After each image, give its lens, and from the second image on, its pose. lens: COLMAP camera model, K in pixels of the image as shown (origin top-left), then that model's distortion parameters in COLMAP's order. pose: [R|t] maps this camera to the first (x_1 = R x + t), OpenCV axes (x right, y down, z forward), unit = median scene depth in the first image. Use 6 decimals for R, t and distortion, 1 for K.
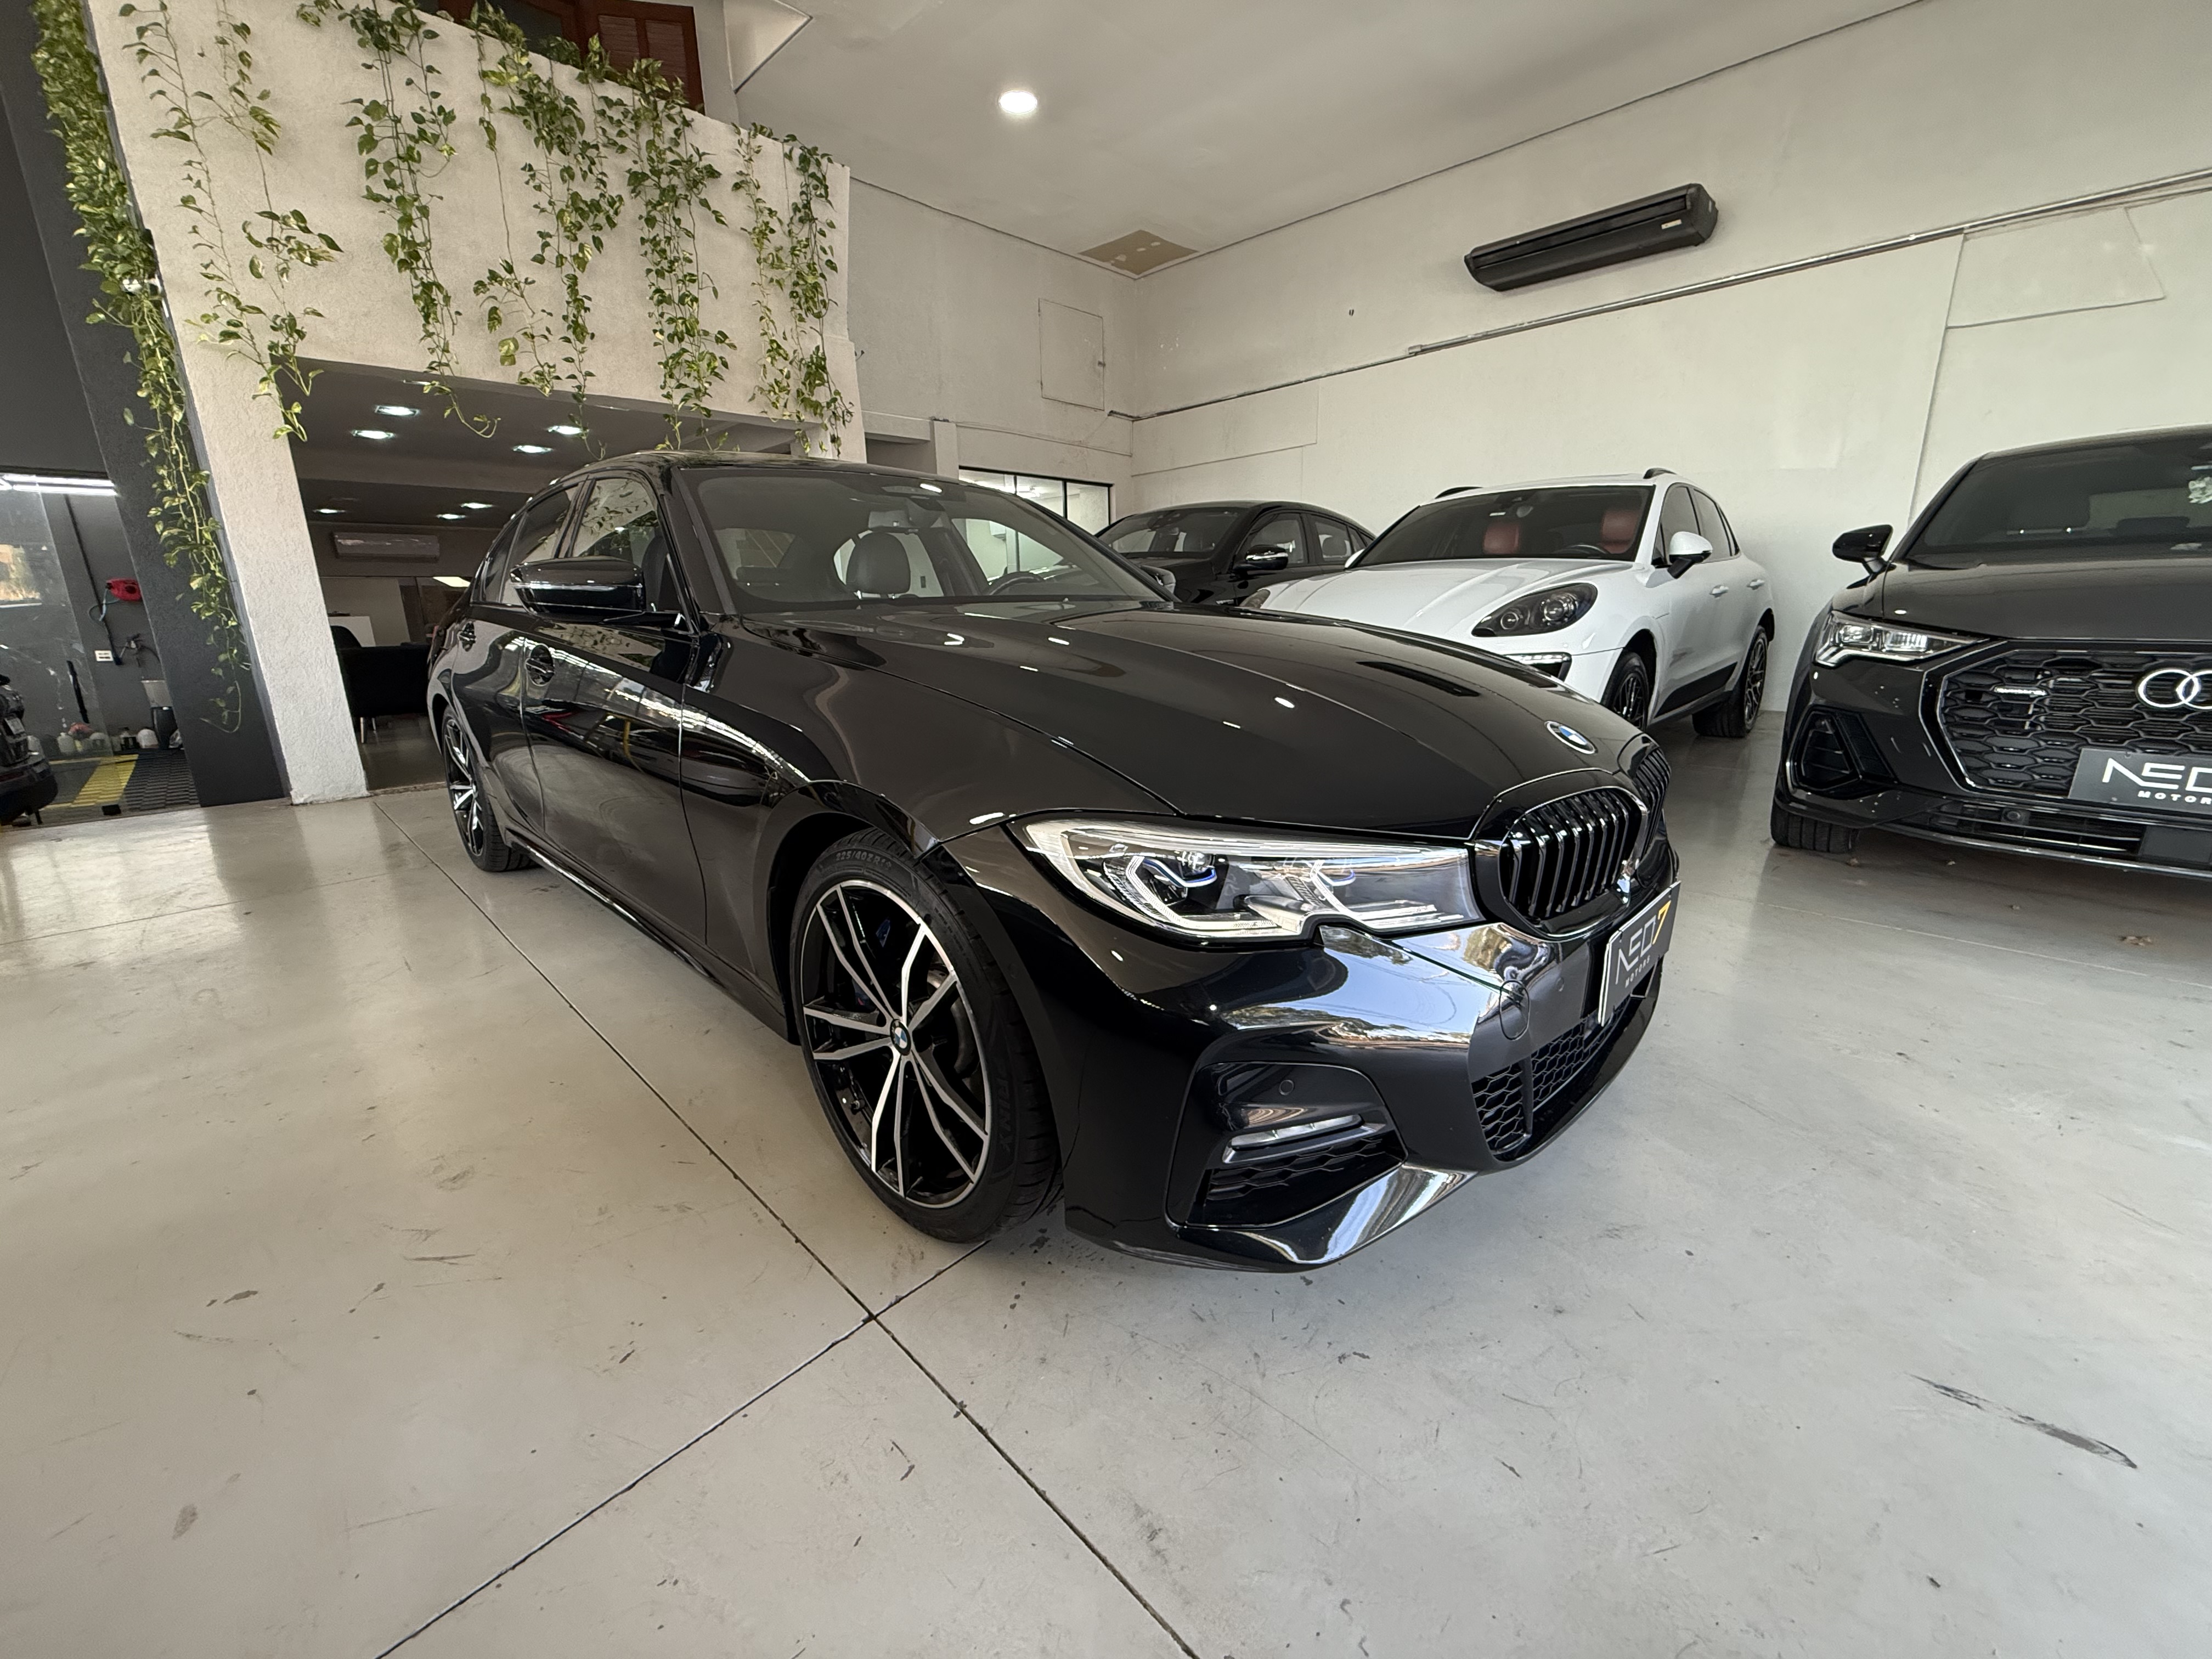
lens RADIAL K [[887.8, 0, 1108.9], [0, 887.8, 823.7], [0, 0, 1]] dist [-0.001391, -0.000255]
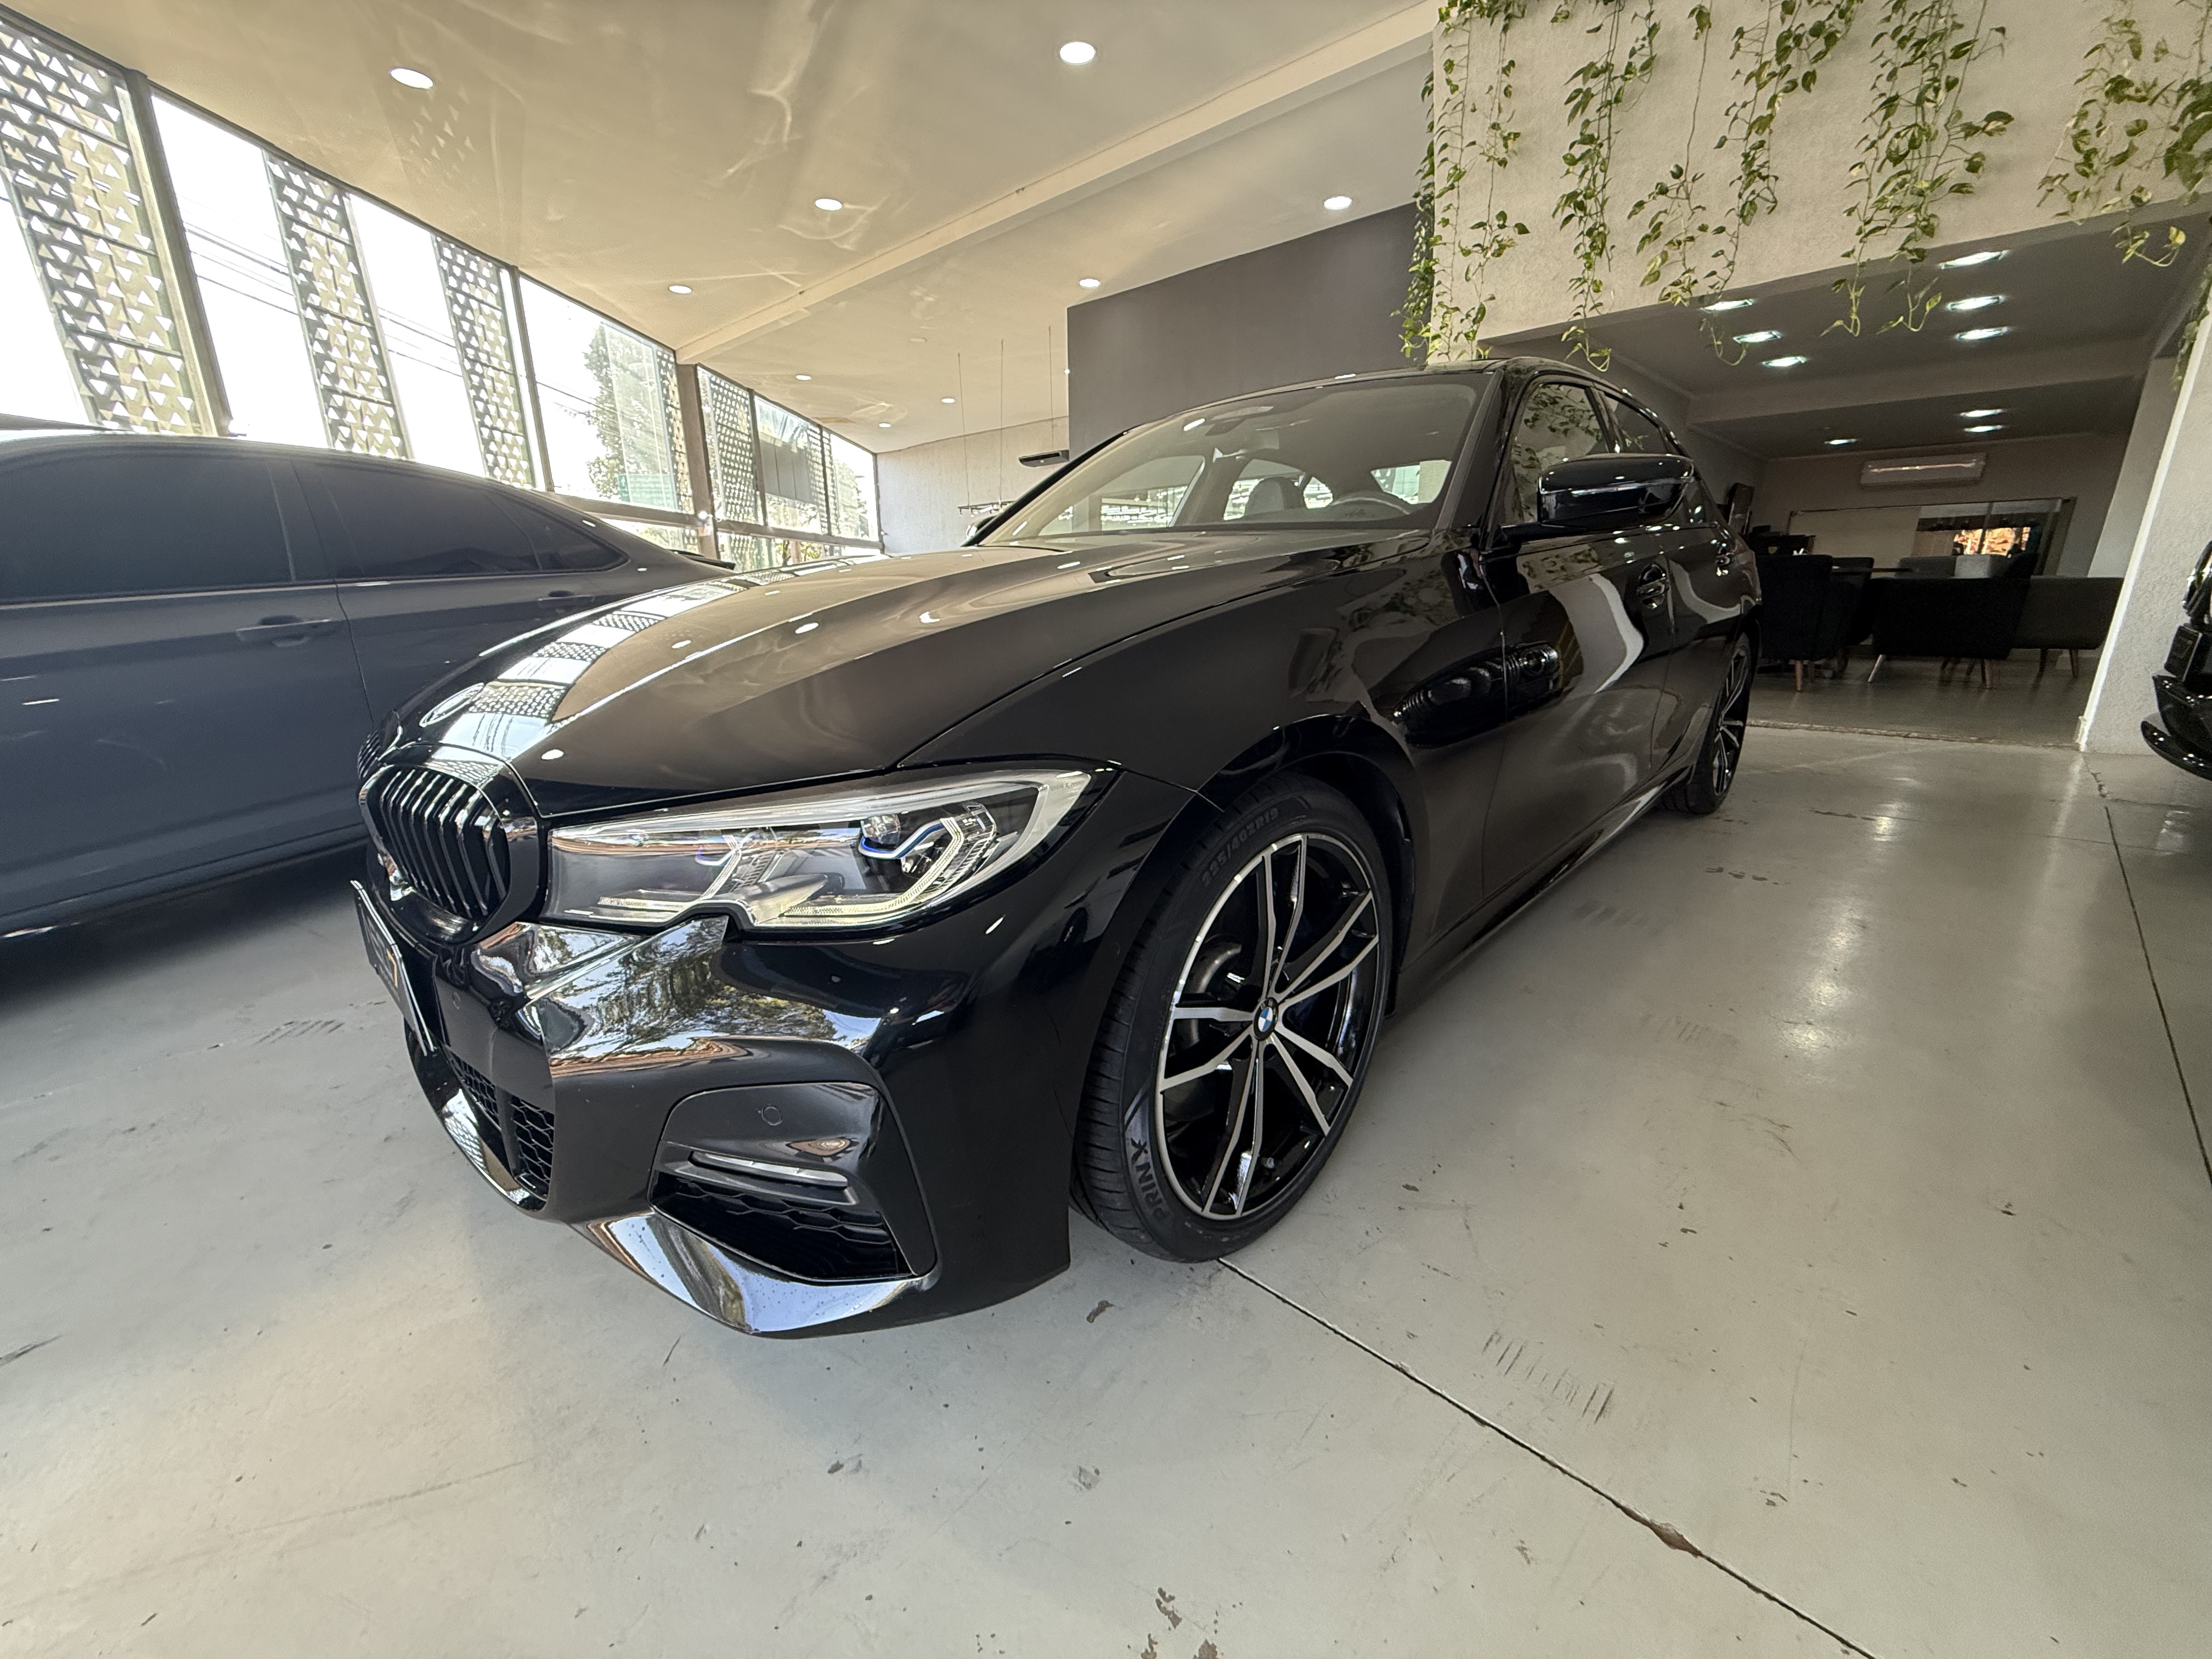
lens RADIAL K [[887.8, 0, 1108.9], [0, 887.8, 823.7], [0, 0, 1]] dist [-0.001391, -0.000255]
pose [[-0.070275, 0.299265, -0.951579, 0.464749], [-0.230387, 0.923277, 0.307378, -0.146386], [0.970558, 0.240832, 0.004064, 0.594539]]
